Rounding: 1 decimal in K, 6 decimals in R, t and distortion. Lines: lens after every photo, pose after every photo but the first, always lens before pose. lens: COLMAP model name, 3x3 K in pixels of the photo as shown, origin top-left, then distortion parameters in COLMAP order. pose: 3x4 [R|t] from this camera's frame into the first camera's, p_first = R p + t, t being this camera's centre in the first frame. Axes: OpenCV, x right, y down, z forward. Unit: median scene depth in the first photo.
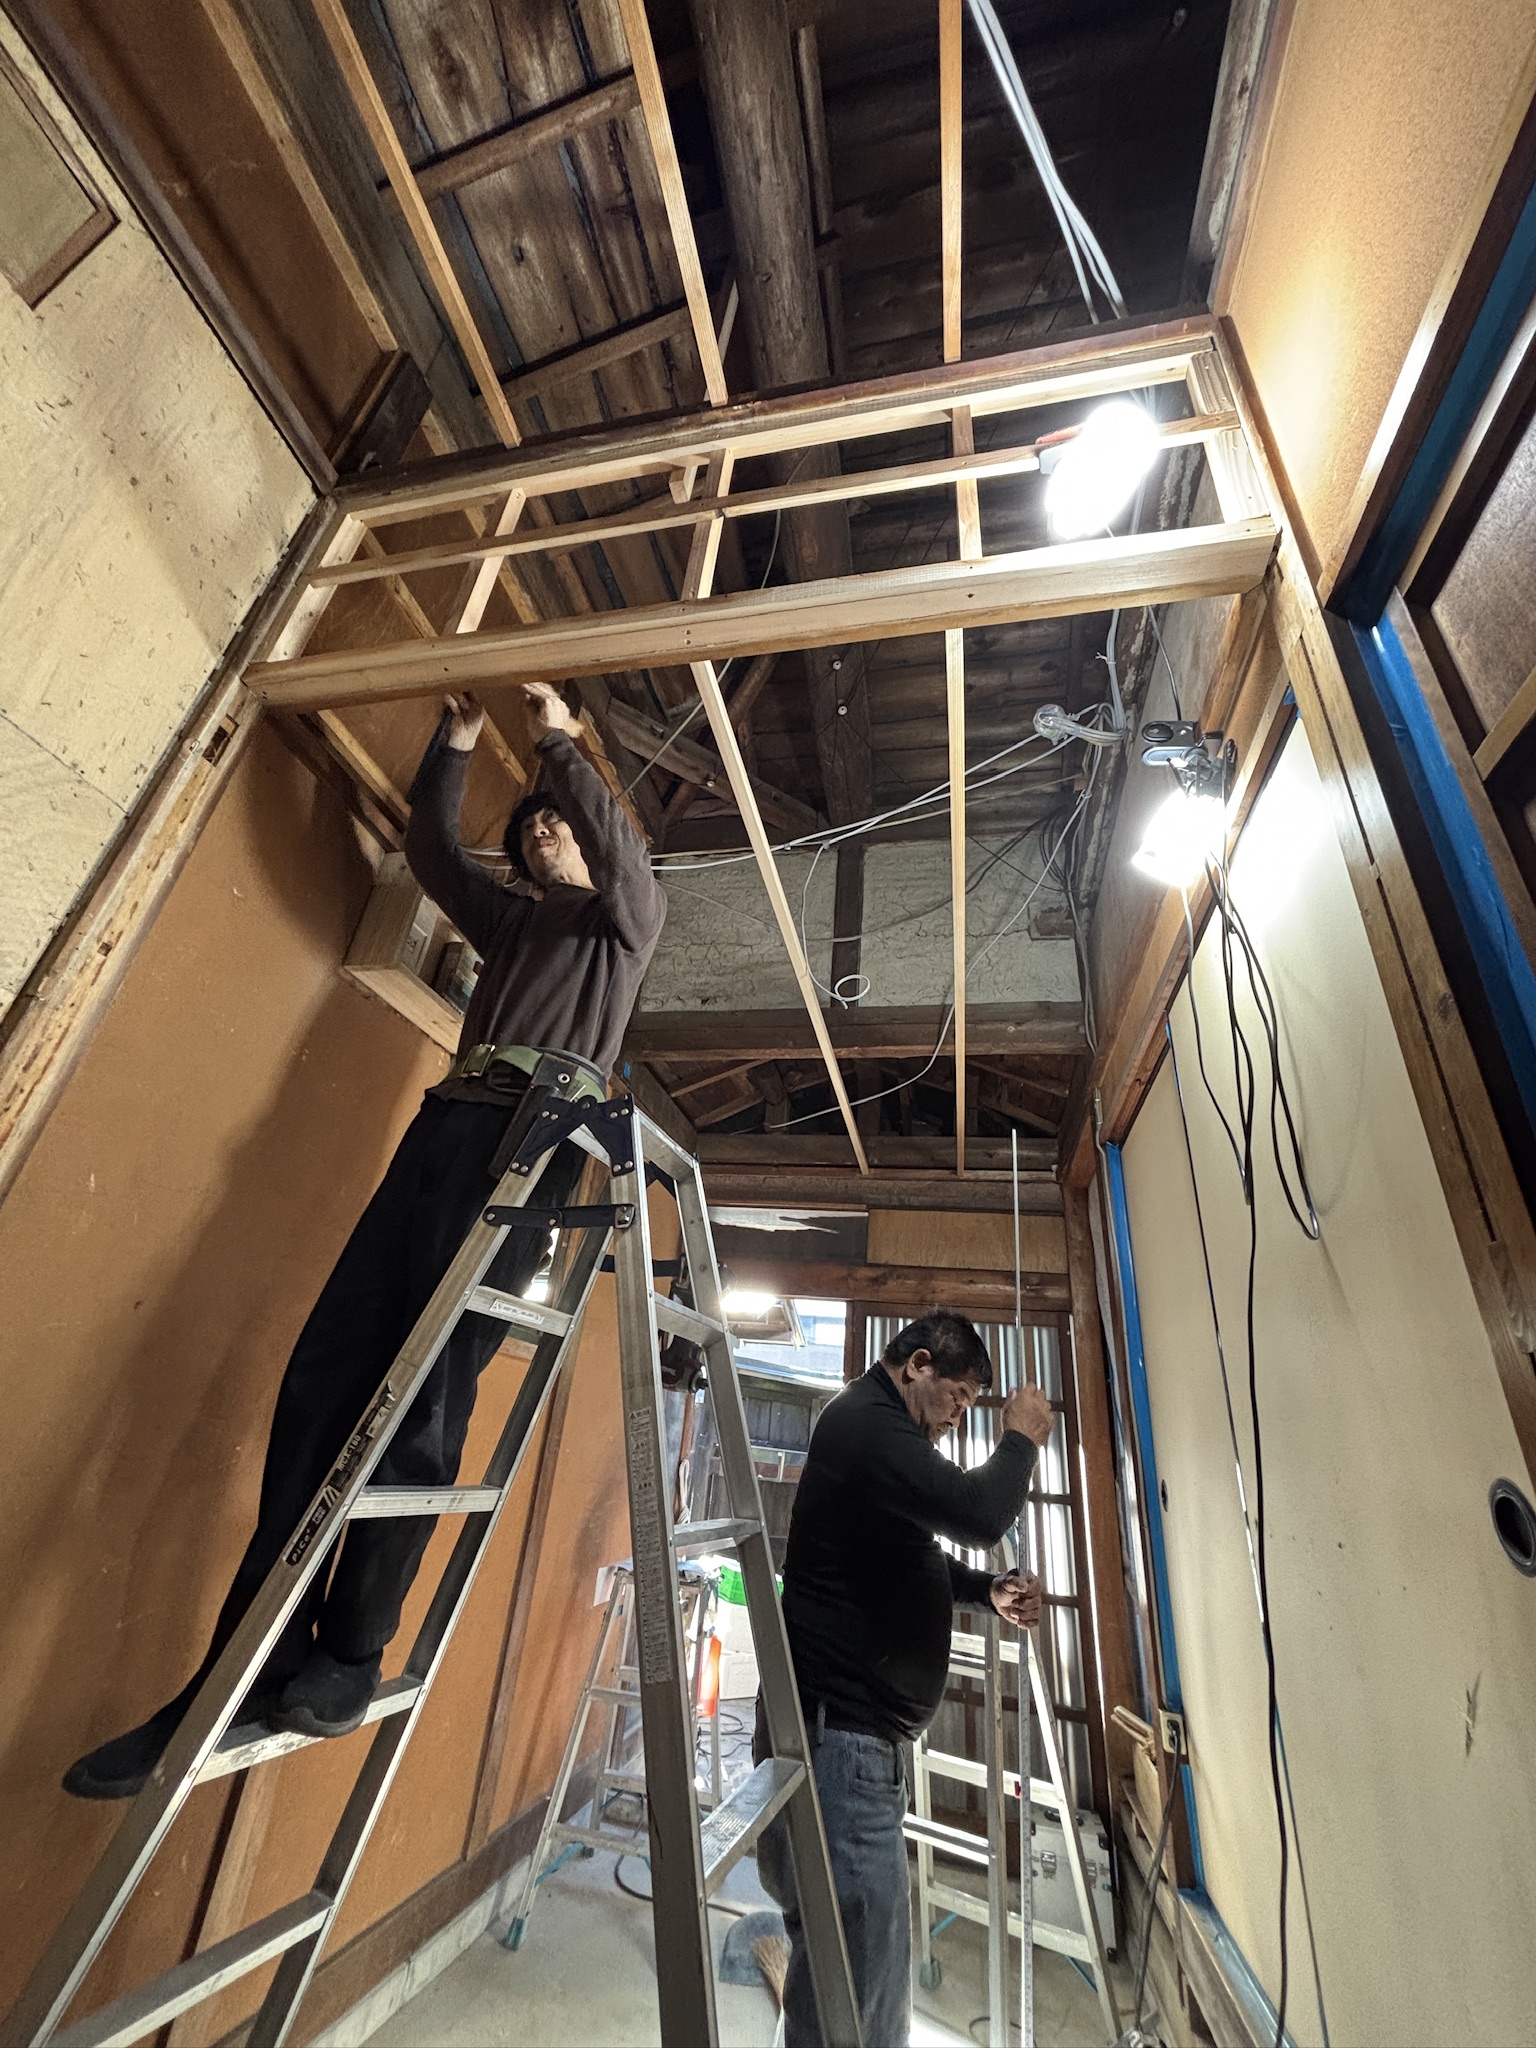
lens RADIAL K [[815.1, 0, 760.4], [0, 815.1, 1032.9], [0, 0, 1]] dist [0.002051, 0.000117]
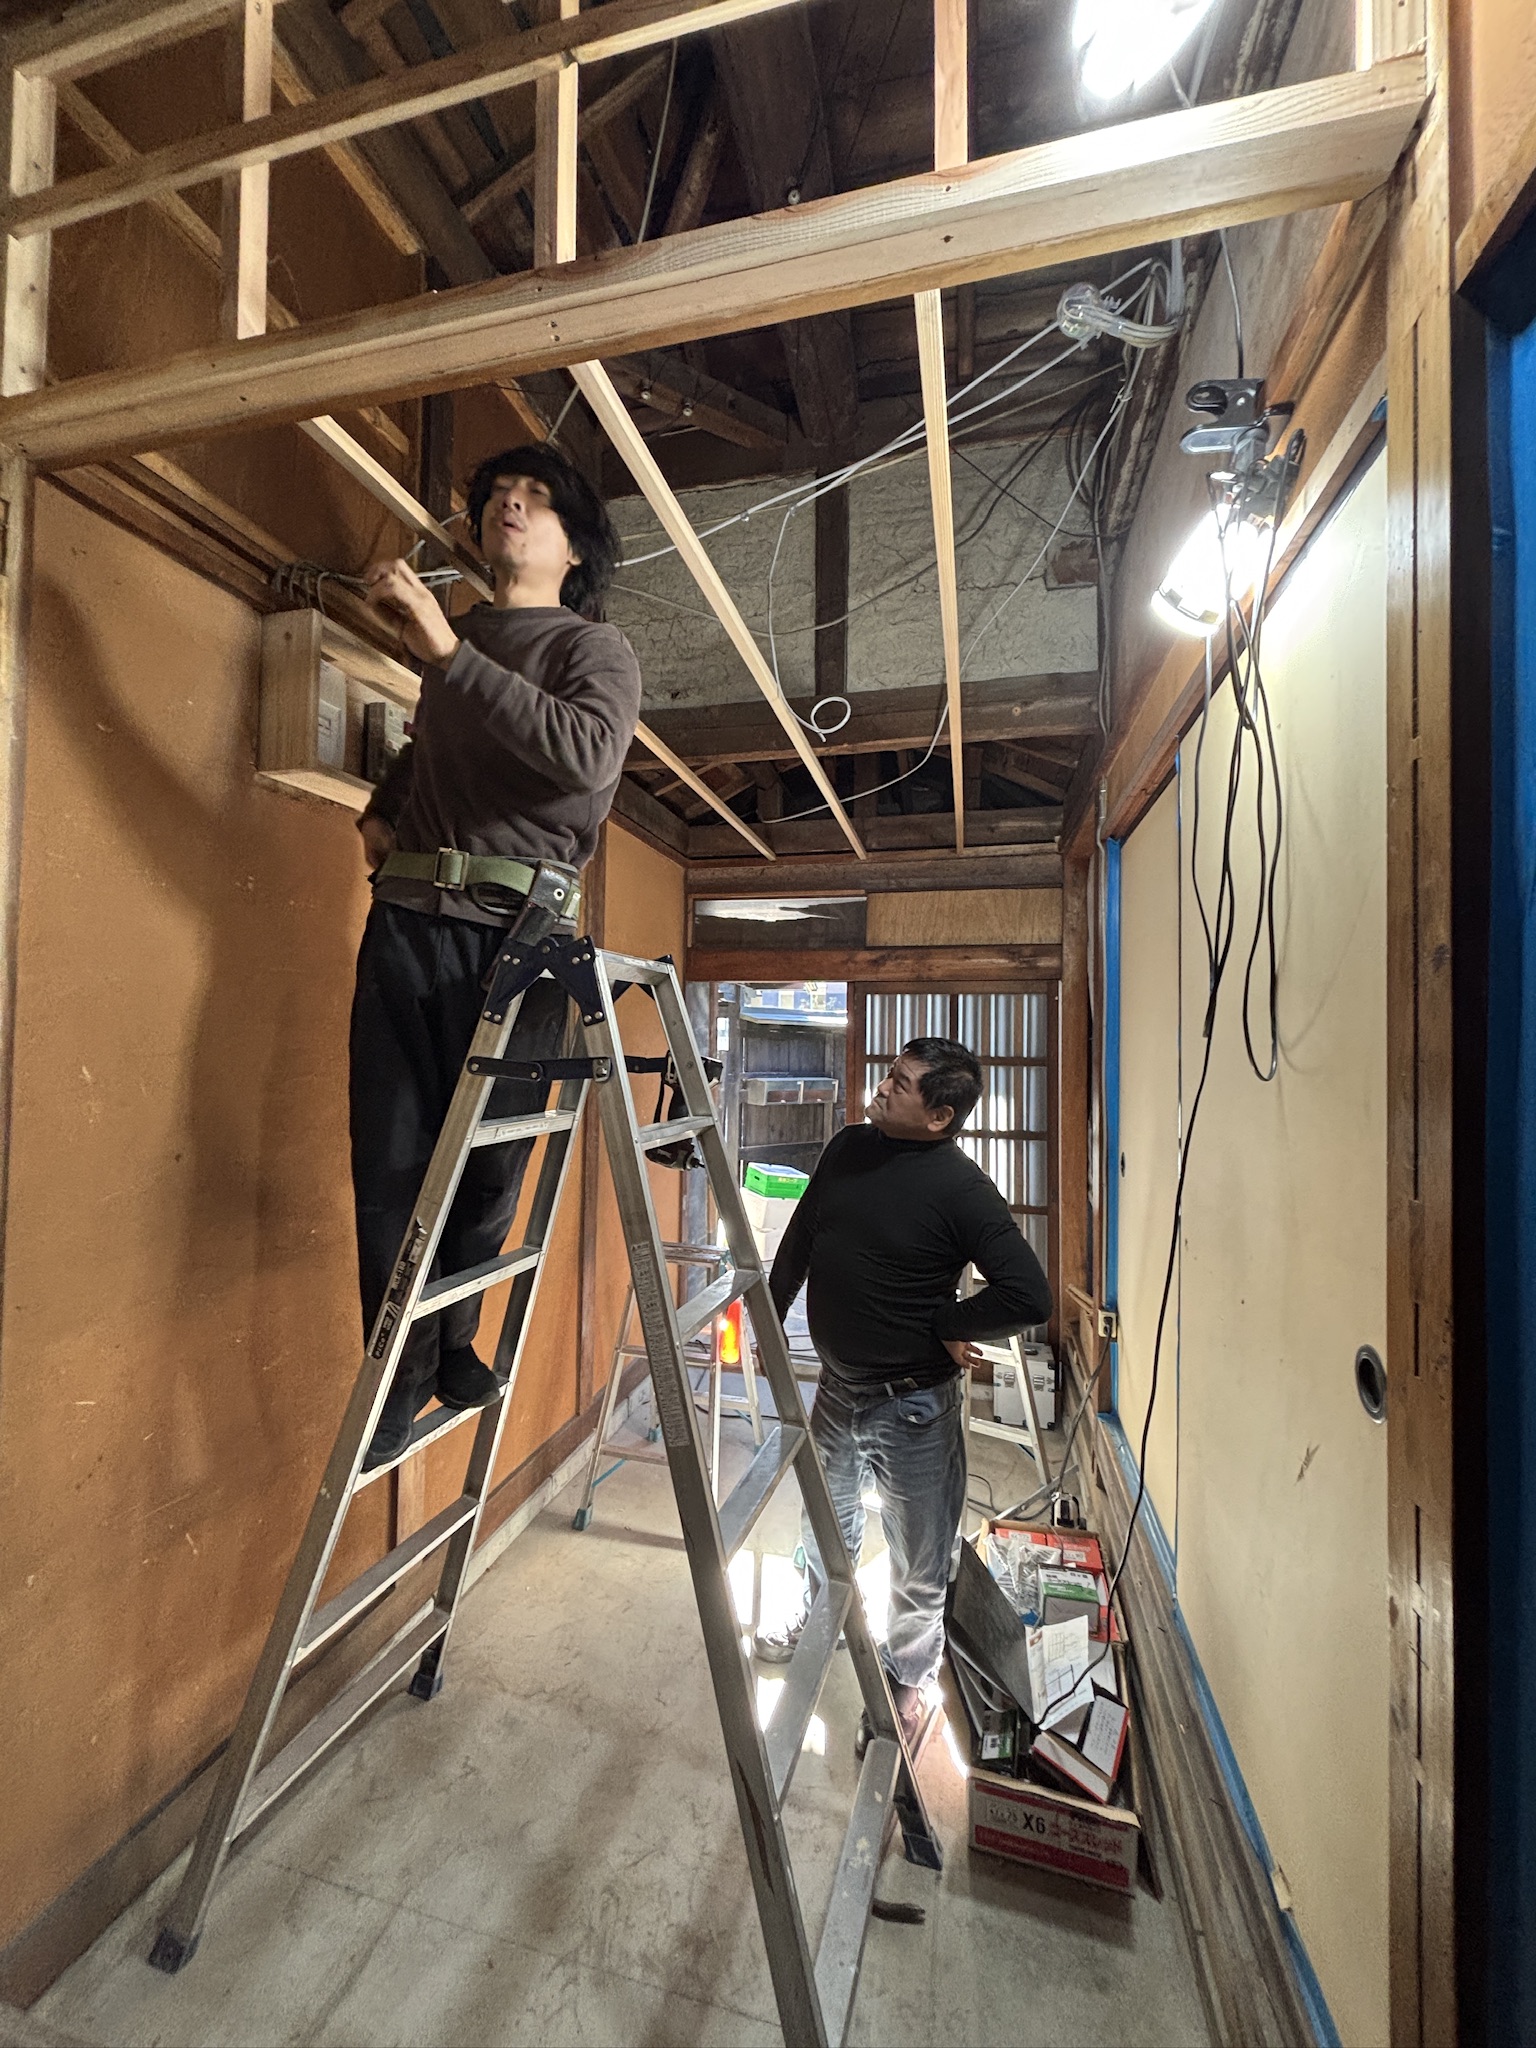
lens RADIAL K [[813.6, 0, 764.7], [0, 813.6, 1014.9], [0, 0, 1]] dist [0.003286, 0.000831]
pose [[0.996537, -0.077710, -0.029584, 0.051007], [0.082859, 0.898305, 0.431489, -0.179586], [-0.006956, -0.432446, 0.901633, 0.072116]]
